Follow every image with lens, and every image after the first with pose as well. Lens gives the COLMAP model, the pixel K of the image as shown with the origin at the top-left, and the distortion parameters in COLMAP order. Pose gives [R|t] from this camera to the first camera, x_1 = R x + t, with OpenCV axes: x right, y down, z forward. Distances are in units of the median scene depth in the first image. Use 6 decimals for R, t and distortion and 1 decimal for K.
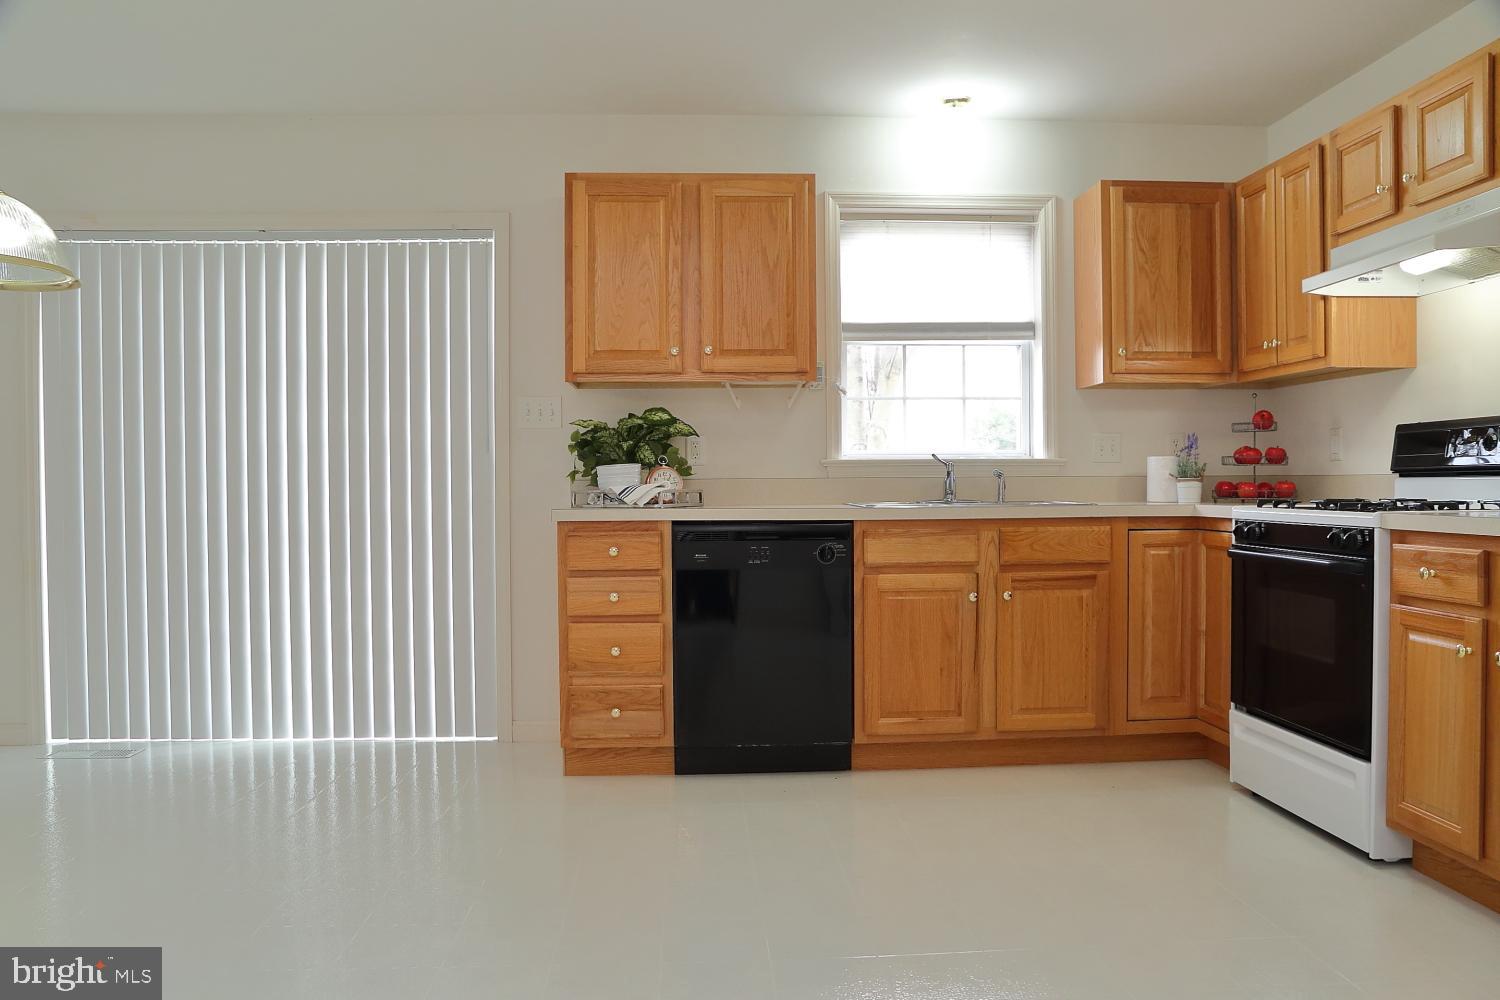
lens RADIAL K [[1093.4, 0, 750.0], [0, 1093.4, 500.0], [0, 0, 1]] dist [-0.063686, 0.002650]
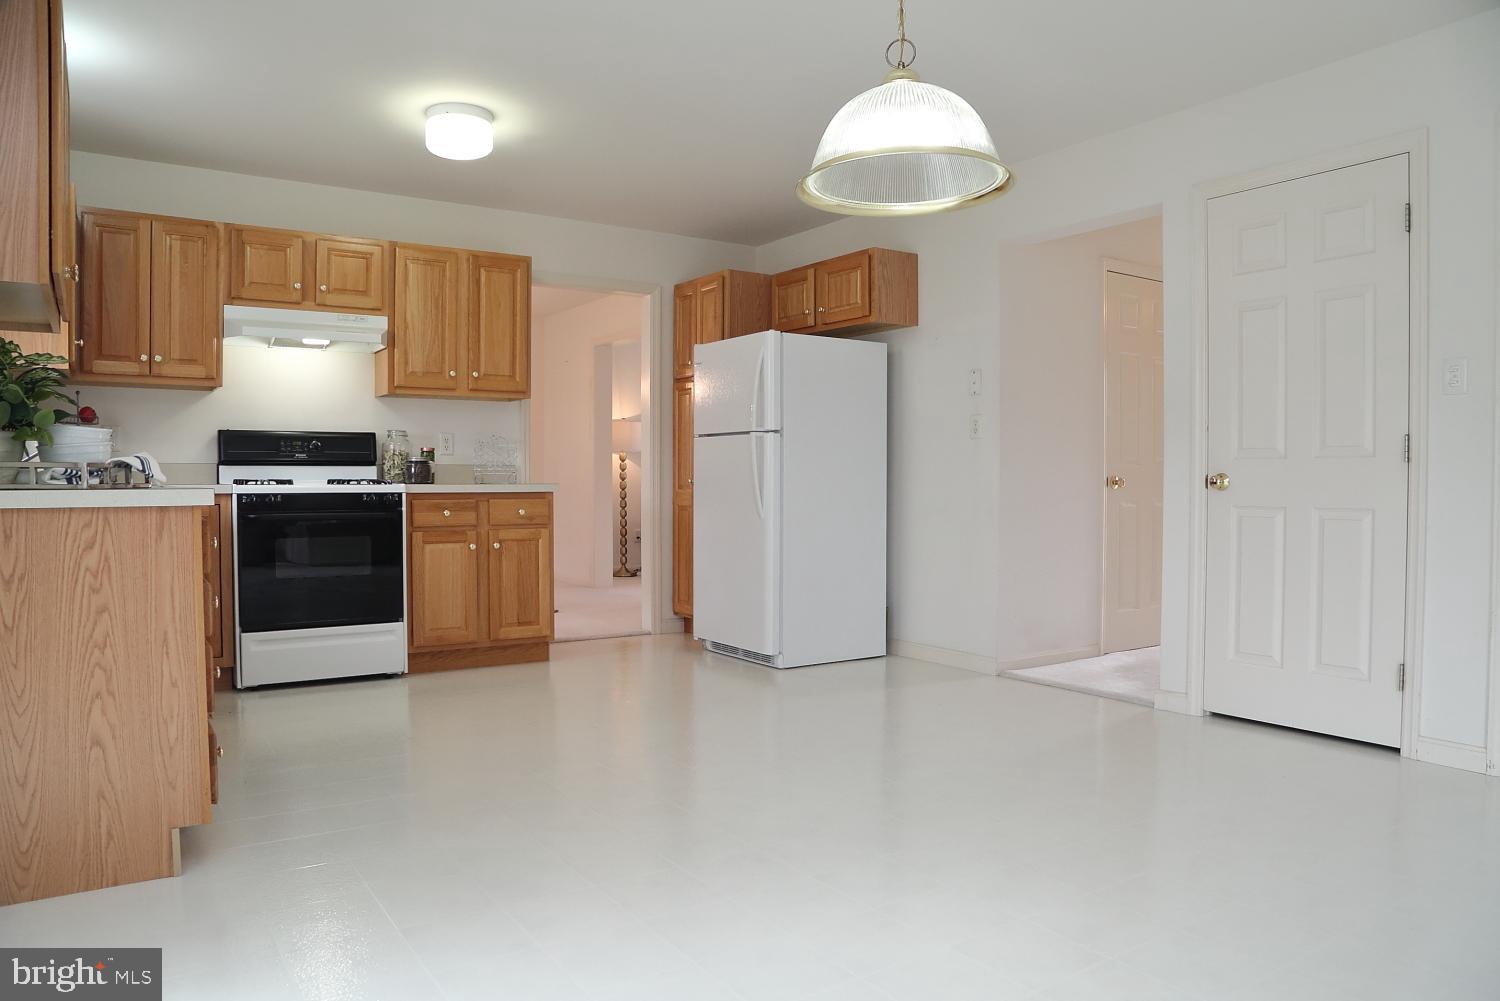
lens RADIAL K [[1030.9, 0, 747.7], [0, 1030.9, 506.4], [0, 0, 1]] dist [-0.115034, 0.060061]
pose [[-0.503573, -0.017327, 0.863779, -0.888831], [0.014336, 0.999494, 0.028408, 0.006098], [-0.863833, 0.026688, -0.503070, 0.990275]]
